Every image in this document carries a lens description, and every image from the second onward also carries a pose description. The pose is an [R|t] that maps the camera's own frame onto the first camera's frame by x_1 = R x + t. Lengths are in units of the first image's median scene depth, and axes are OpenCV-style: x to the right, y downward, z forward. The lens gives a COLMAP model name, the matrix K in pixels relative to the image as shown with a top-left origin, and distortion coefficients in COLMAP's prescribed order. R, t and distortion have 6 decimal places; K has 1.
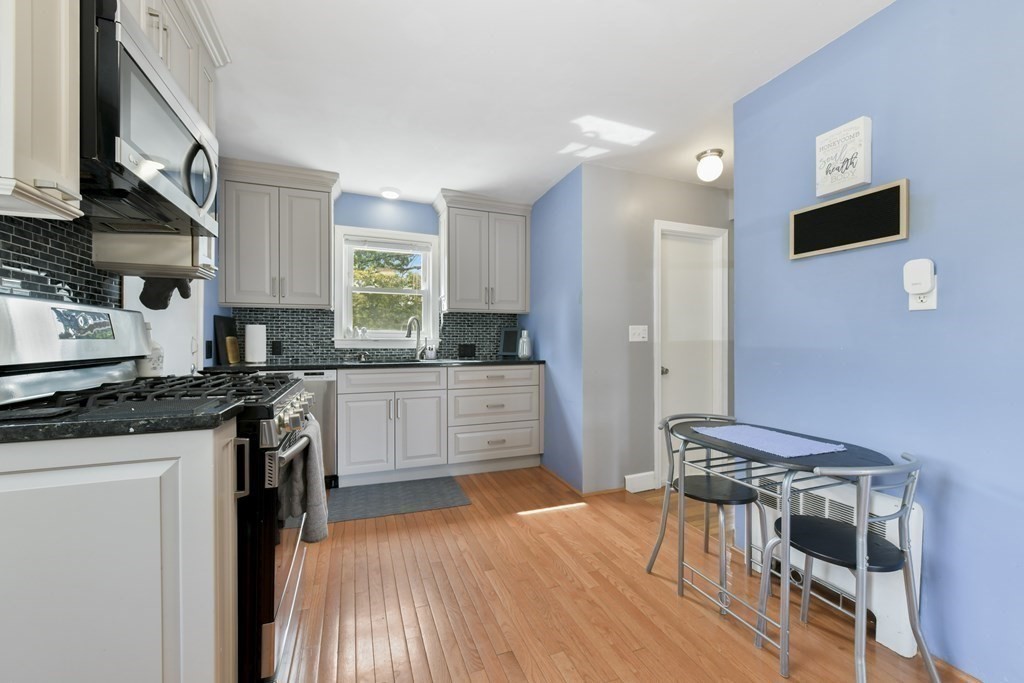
lens RADIAL K [[401.2, 0, 505.2], [0, 401.2, 341.9], [0, 0, 1]] dist [-0.001334, -0.000635]
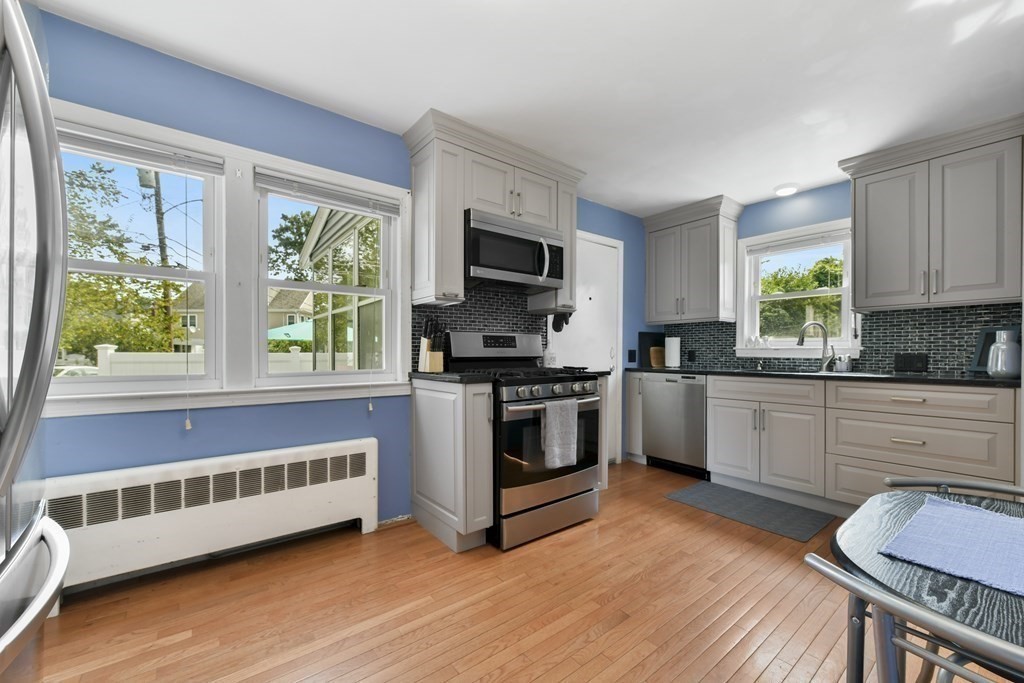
lens RADIAL K [[401.2, 0, 530.8], [0, 401.2, 355.0], [0, 0, 1]] dist [-0.001334, -0.000635]
pose [[0.329233, 0.006193, -0.944228, 0.428103], [-0.002670, 0.999981, 0.005628, 0.006995], [0.944245, 0.000668, 0.329243, 0.151273]]
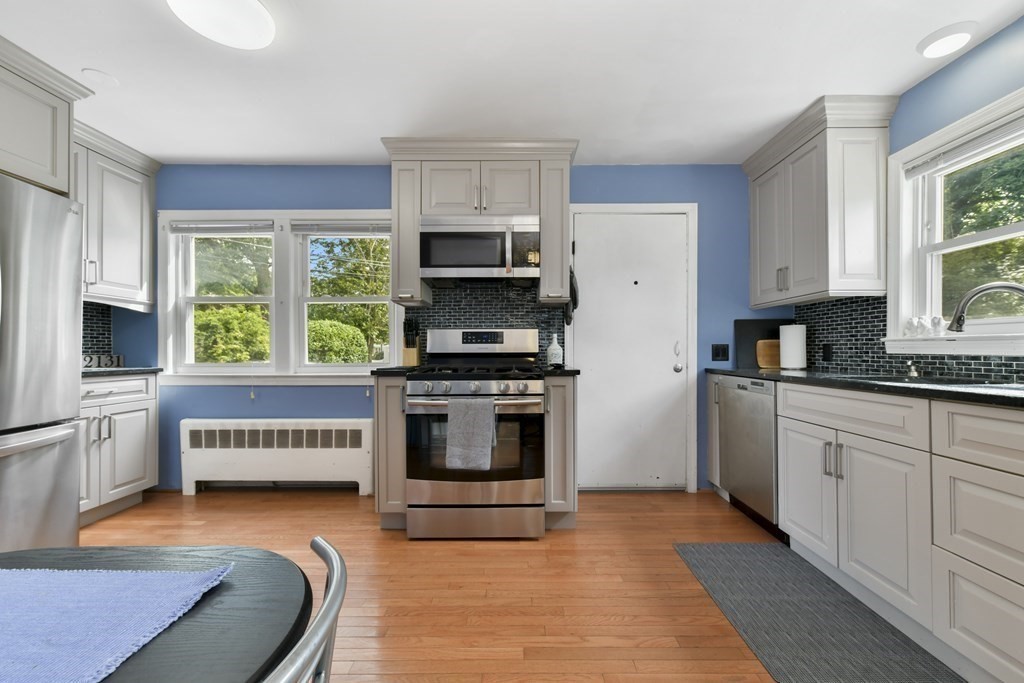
lens RADIAL K [[401.2, 0, 522.2], [0, 401.2, 347.4], [0, 0, 1]] dist [-0.001334, -0.000635]
pose [[-0.324728, -0.006879, -0.945782, 0.381433], [0.000661, 0.999972, -0.007500, 0.010859], [0.945807, -0.003060, -0.324714, 0.718520]]
